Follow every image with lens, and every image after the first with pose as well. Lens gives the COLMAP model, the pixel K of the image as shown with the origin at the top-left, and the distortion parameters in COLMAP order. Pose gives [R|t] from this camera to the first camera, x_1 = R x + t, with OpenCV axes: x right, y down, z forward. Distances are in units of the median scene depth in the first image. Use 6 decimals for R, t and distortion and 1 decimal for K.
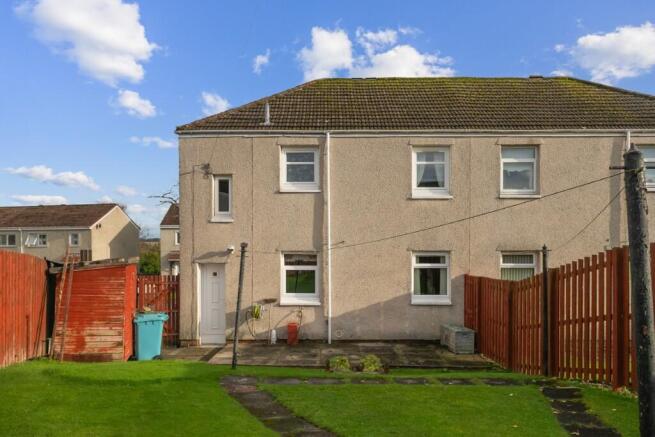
lens RADIAL K [[490.4, 0, 327.6], [0, 490.4, 259.9], [0, 0, 1]] dist [0.010732, 0.001624]
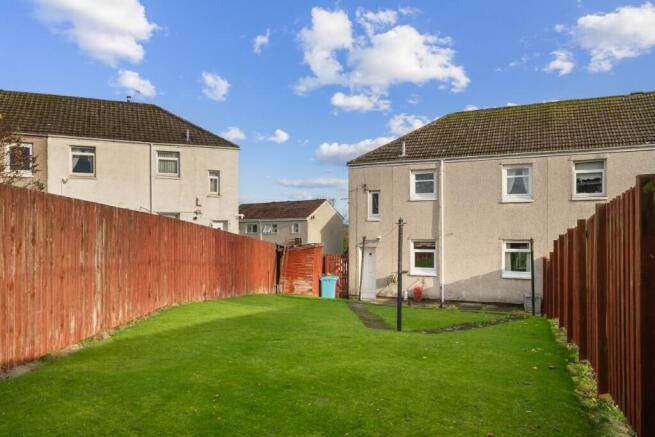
lens RADIAL K [[490.4, 0, 327.6], [0, 490.4, 259.9], [0, 0, 1]] dist [0.010732, 0.001624]
pose [[0.914347, 0.021043, -0.404384, 0.284263], [-0.008674, 0.999438, 0.032393, -0.001815], [0.404839, -0.026111, 0.914015, -0.492633]]
